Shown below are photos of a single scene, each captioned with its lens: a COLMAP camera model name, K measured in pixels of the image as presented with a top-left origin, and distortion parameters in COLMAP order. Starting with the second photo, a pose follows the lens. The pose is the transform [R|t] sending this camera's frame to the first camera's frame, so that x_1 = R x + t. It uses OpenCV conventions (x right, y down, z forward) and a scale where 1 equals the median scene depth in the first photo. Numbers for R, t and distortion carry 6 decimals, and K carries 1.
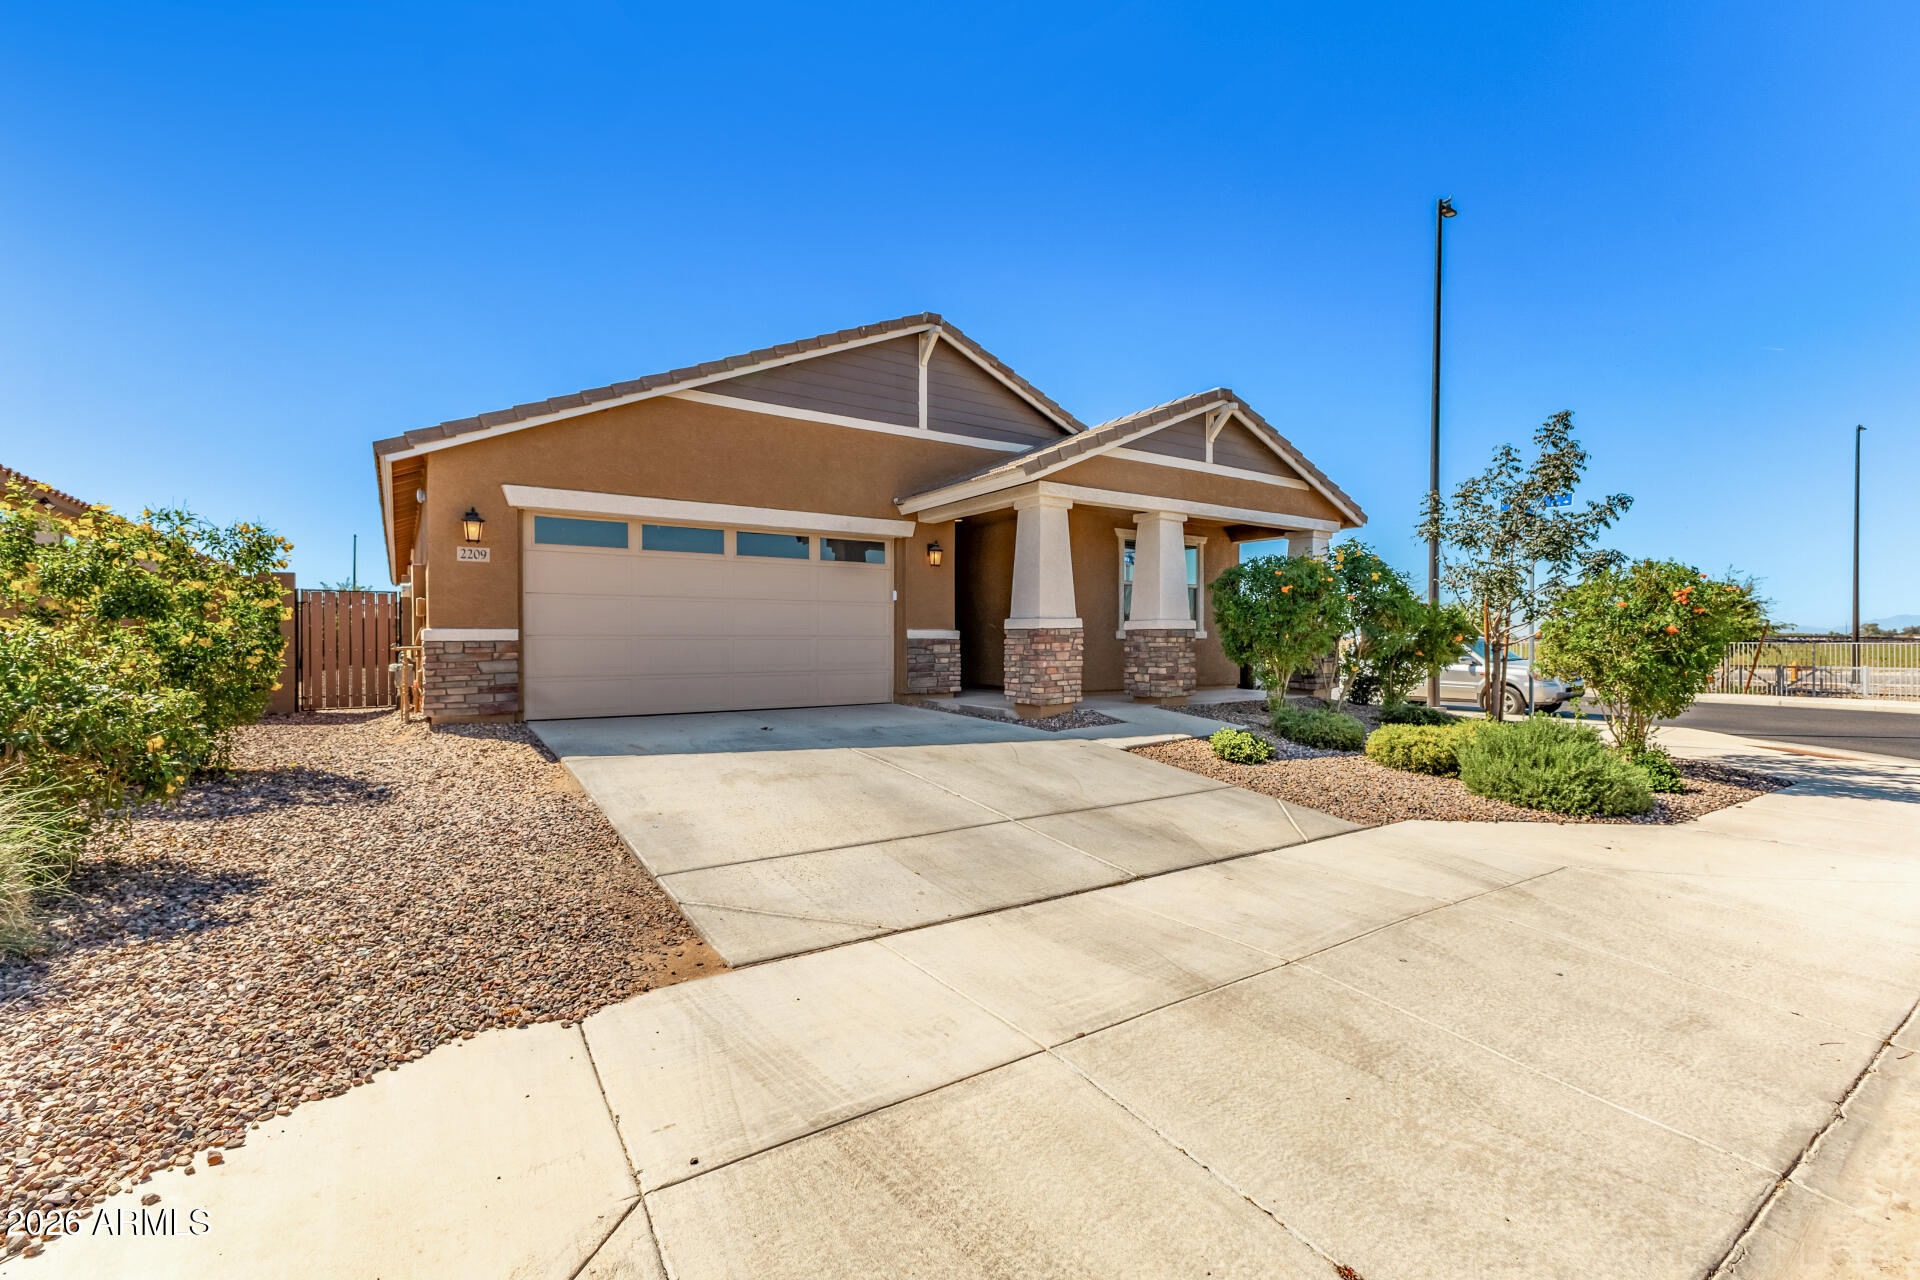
lens RADIAL K [[791.5, 0, 960.0], [0, 791.5, 640.0], [0, 0, 1]] dist [0.000233, 0.000093]
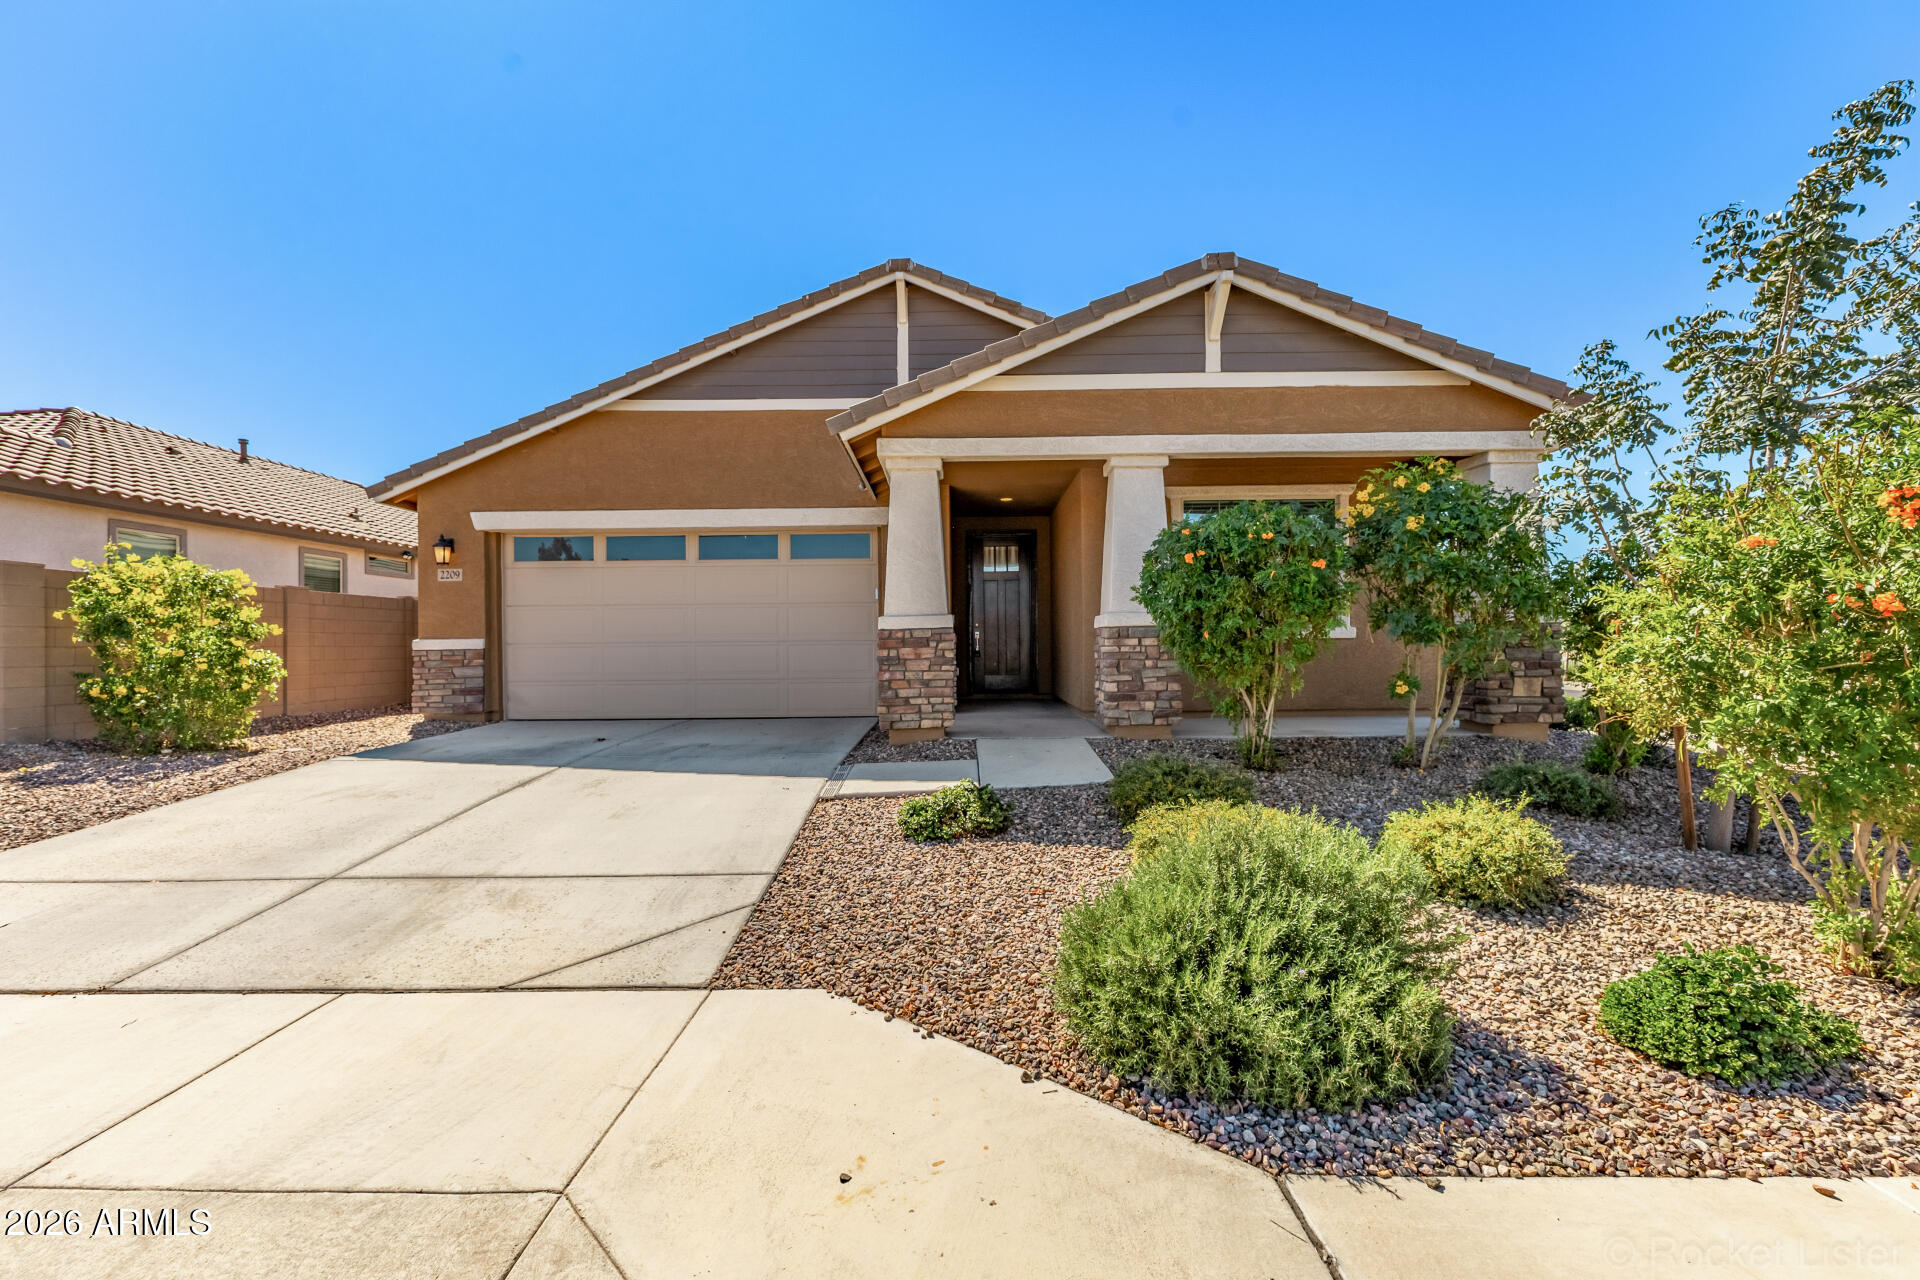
lens RADIAL K [[800.6, 0, 960.0], [0, 800.6, 640.0], [0, 0, 1]] dist [-0.000813, -0.000562]
pose [[0.836866, -0.010481, -0.547308, 0.579988], [0.010027, 0.999942, -0.003817, -0.000718], [0.547316, -0.002293, 0.836923, 0.379470]]
